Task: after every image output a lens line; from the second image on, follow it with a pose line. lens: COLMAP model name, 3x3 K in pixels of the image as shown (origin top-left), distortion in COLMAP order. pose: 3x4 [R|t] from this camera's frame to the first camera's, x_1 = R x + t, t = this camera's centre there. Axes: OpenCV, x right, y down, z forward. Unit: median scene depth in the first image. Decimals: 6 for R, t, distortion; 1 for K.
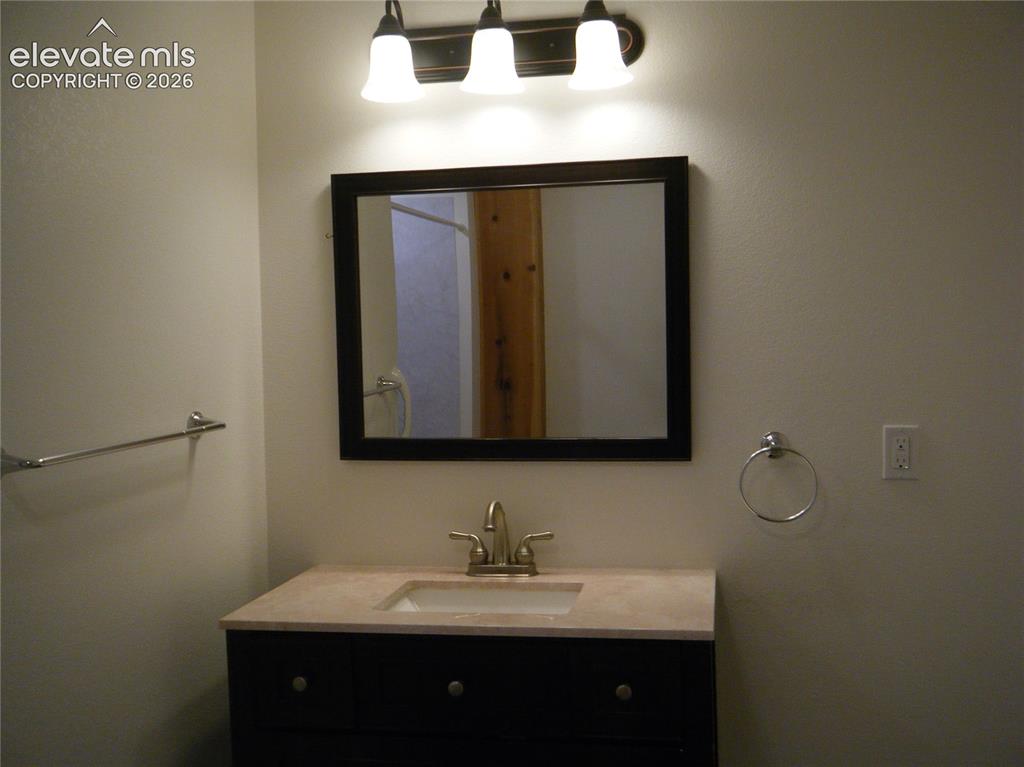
lens RADIAL K [[1061.9, 0, 517.2], [0, 1061.9, 382.9], [0, 0, 1]] dist [0.002707, 0.013186]
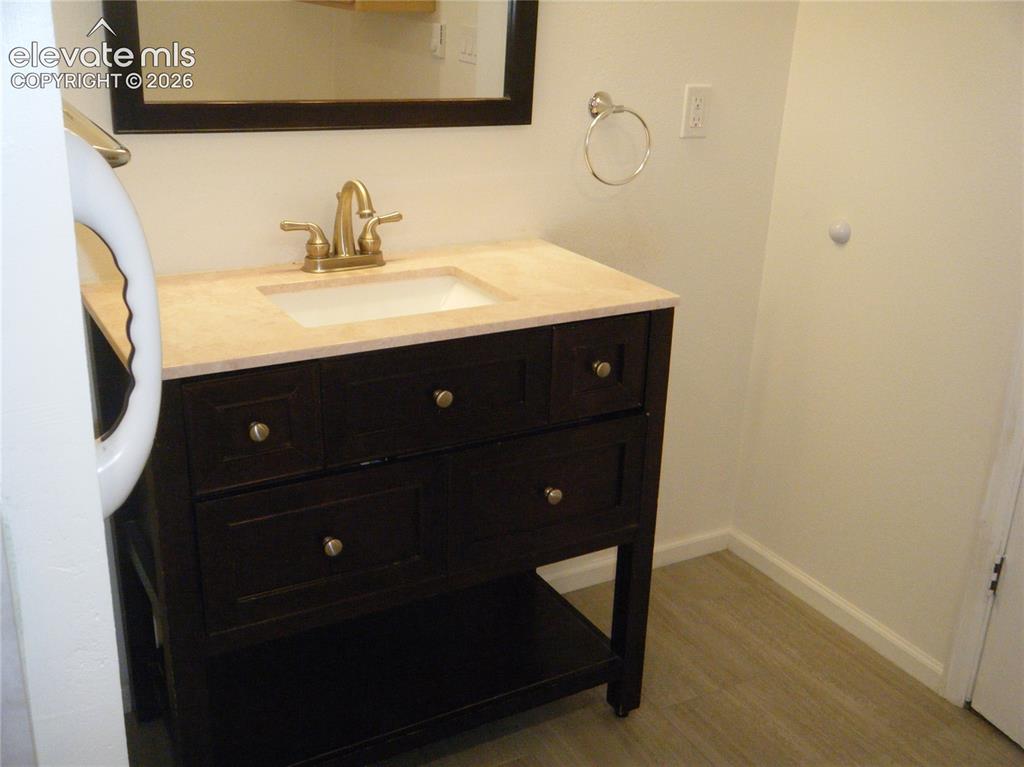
lens RADIAL K [[1061.9, 0, 517.2], [0, 1061.9, 382.9], [0, 0, 1]] dist [0.002707, 0.013186]
pose [[0.751708, -0.176414, 0.635463, -0.466288], [-0.029112, 0.953743, 0.299211, 0.011701], [-0.658853, -0.243419, 0.711800, 0.289903]]
